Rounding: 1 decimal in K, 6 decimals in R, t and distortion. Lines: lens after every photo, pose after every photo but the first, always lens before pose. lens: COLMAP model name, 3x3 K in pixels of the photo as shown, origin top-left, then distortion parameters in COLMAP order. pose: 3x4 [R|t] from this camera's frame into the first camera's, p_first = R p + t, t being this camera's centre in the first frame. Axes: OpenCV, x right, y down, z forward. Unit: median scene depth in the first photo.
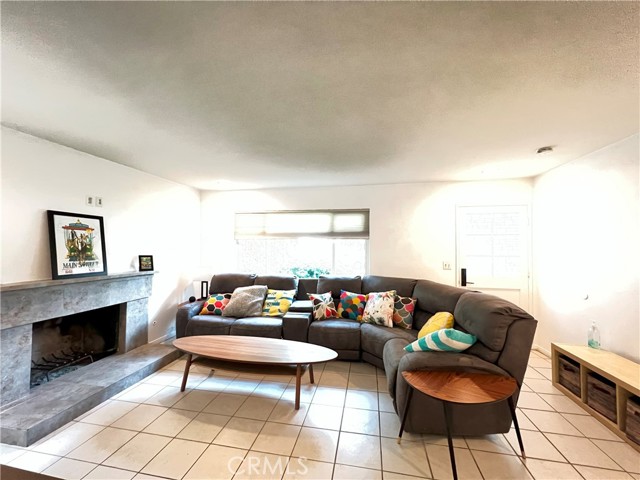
lens RADIAL K [[256.4, 0, 320.0], [0, 256.4, 240.0], [0, 0, 1]] dist [-0.000282, -0.000395]
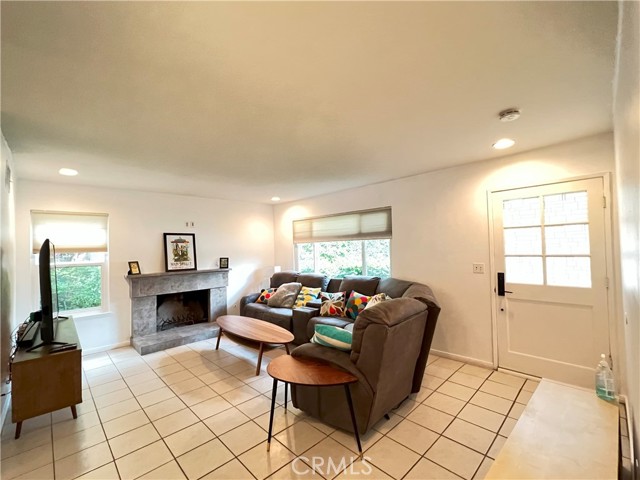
lens RADIAL K [[281.8, 0, 320.0], [0, 281.8, 240.0], [0, 0, 1]] dist [-0.000496, -0.000046]
pose [[0.820627, -0.041512, -0.569954, 0.689619], [0.044299, 0.998978, -0.008977, -0.001302], [0.569744, -0.017882, 0.821627, 0.009104]]
